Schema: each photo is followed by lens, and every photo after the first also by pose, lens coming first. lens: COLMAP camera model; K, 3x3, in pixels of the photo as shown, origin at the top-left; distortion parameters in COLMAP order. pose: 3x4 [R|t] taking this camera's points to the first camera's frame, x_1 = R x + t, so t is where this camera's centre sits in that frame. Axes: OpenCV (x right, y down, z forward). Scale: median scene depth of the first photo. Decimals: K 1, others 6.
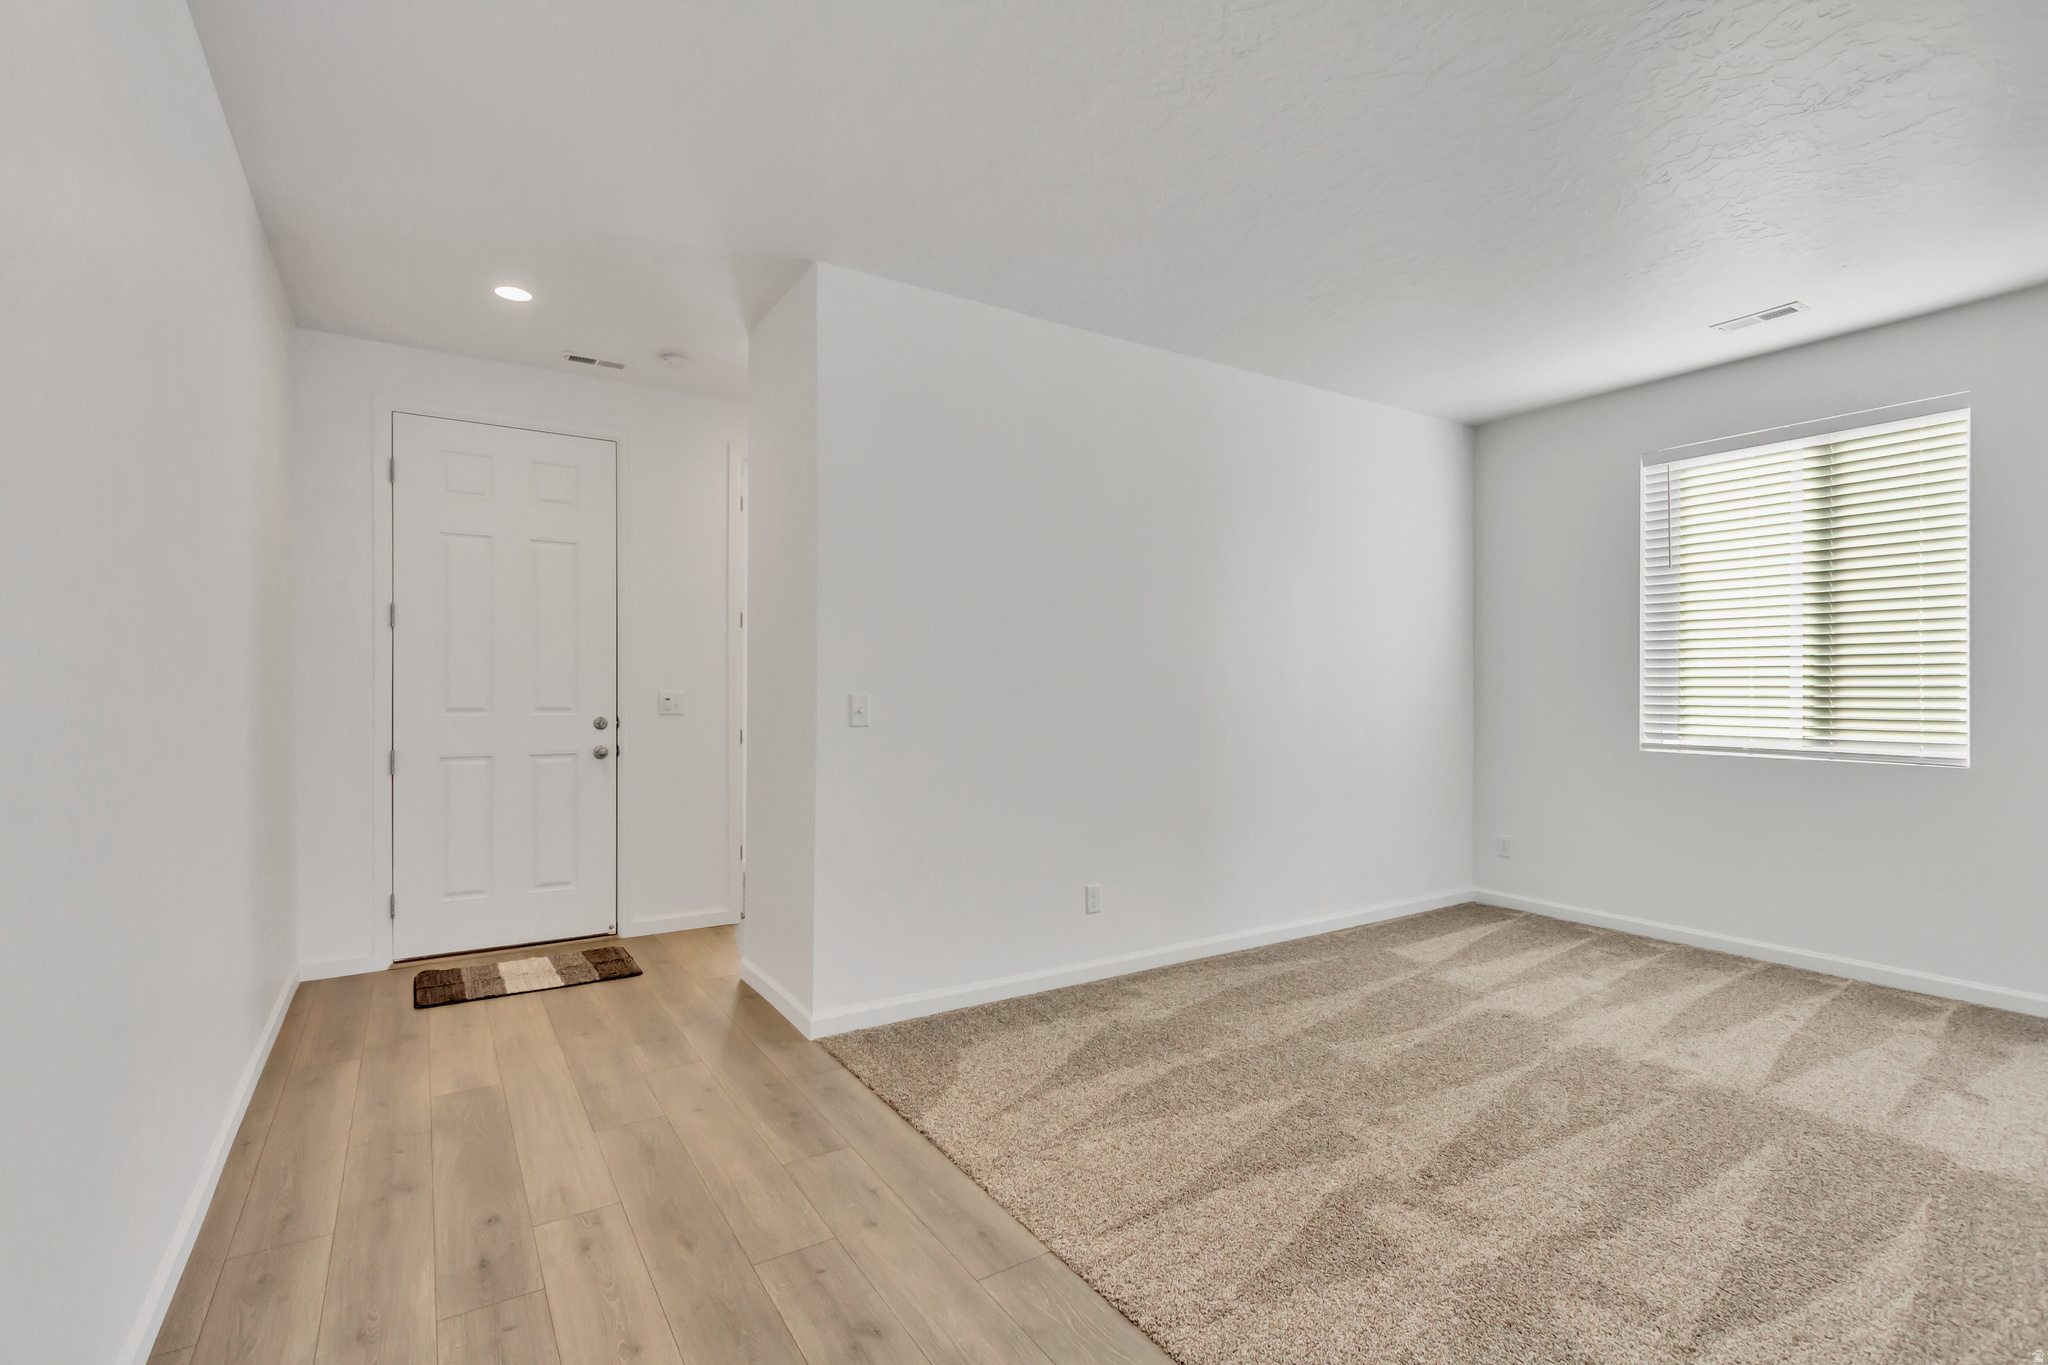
lens RADIAL K [[945.0, 0, 1018.4], [0, 945.0, 693.0], [0, 0, 1]] dist [0.012485, -0.003408]
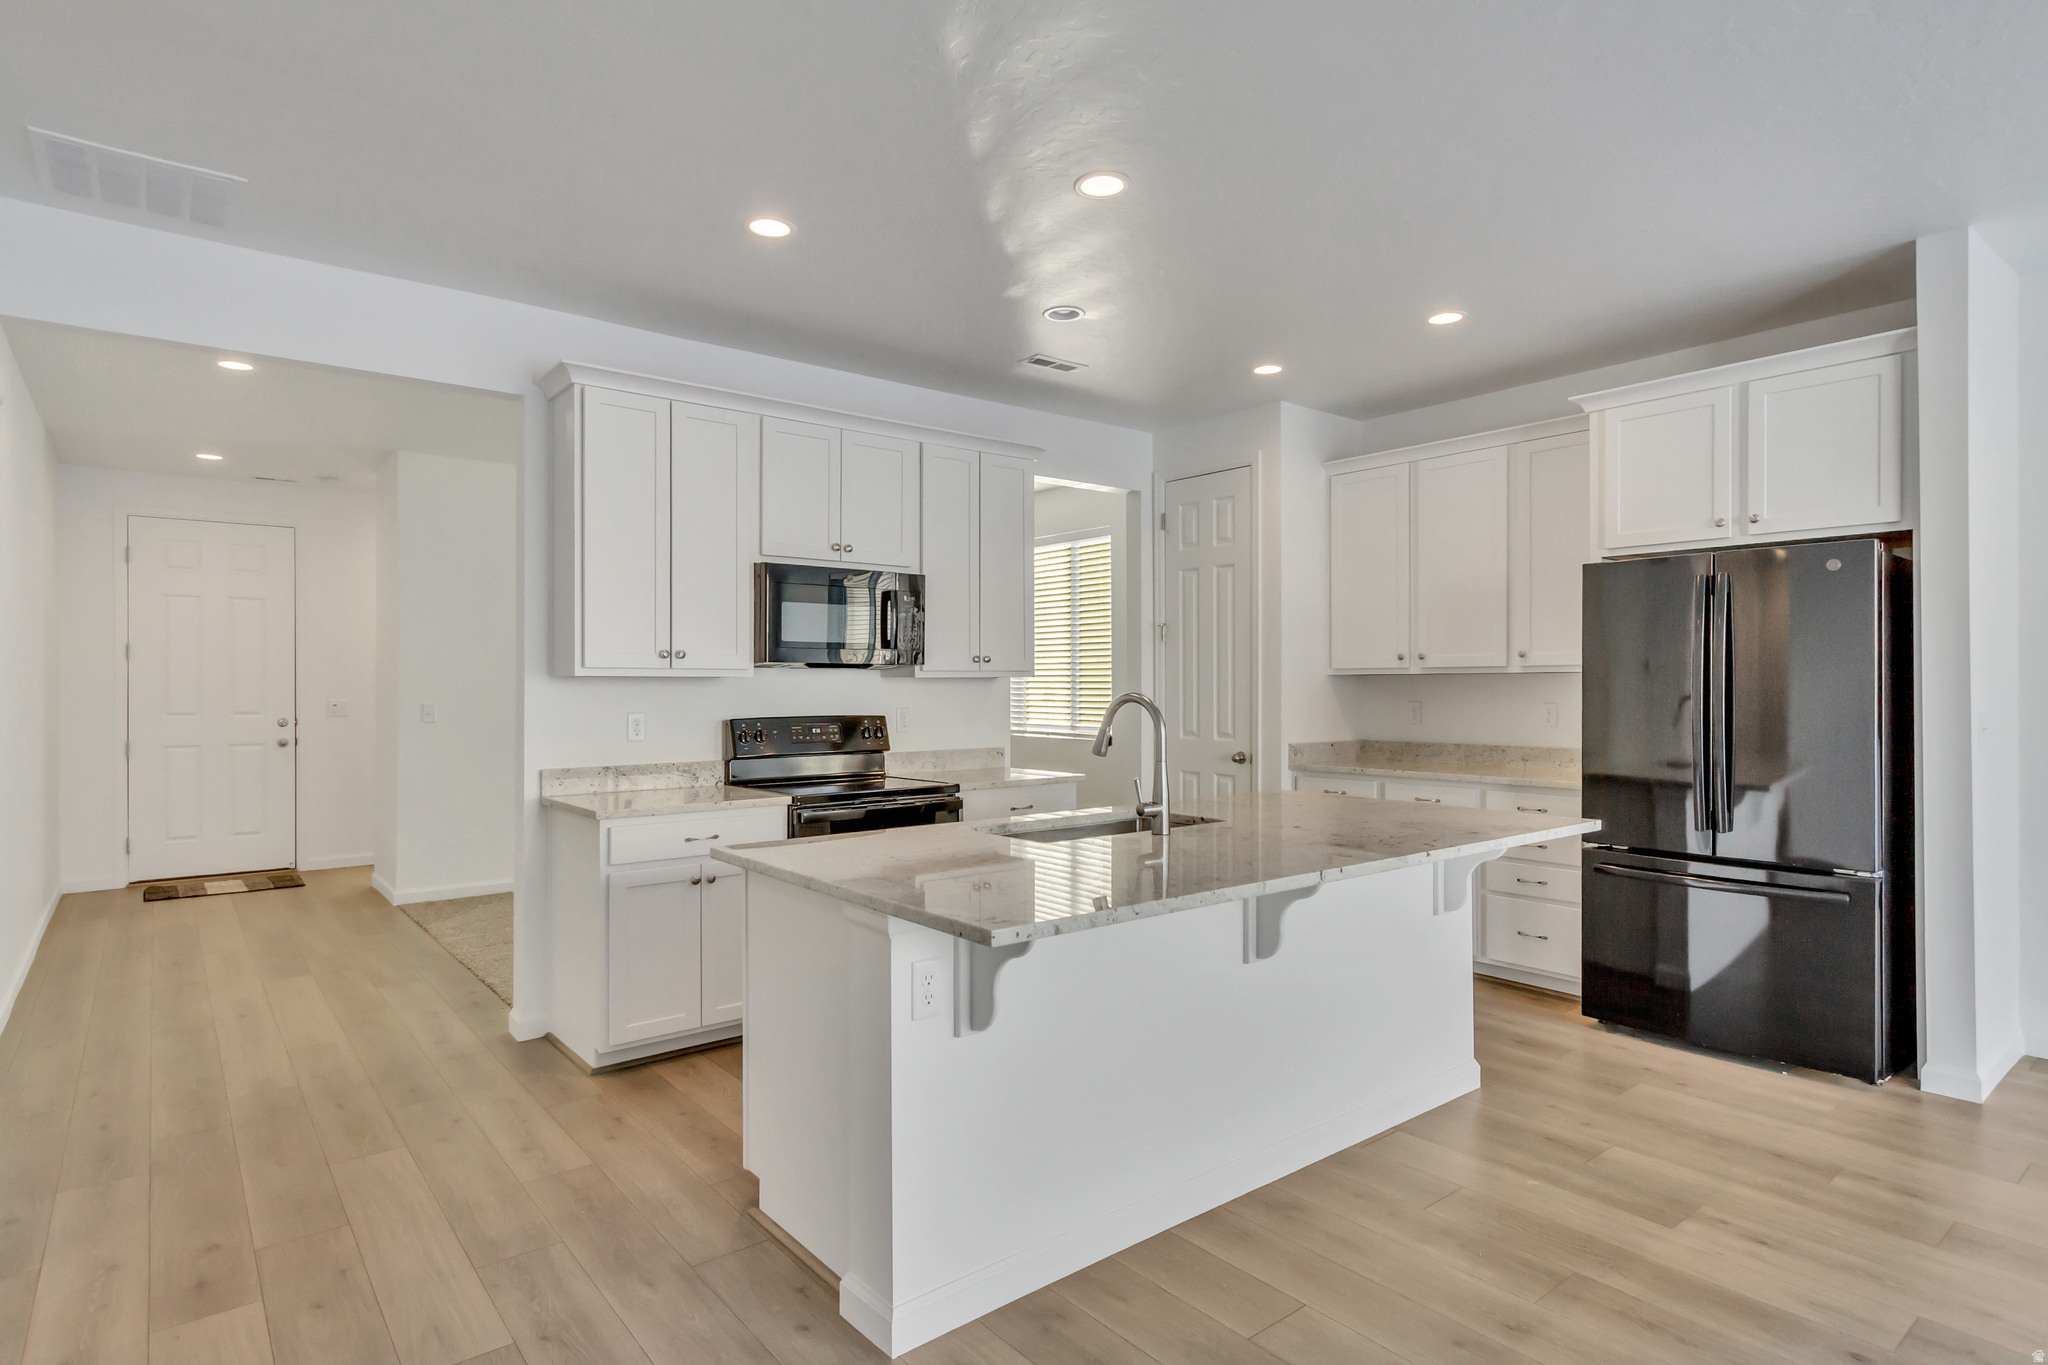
lens RADIAL K [[1077.1, 0, 1031.4], [0, 1077.1, 685.4], [0, 0, 1]] dist [-0.003485, -0.000394]
pose [[0.992896, -0.003937, 0.118918, 0.574793], [0.004485, 0.999981, -0.004341, -0.014460], [-0.118898, 0.004843, 0.992895, -0.882907]]
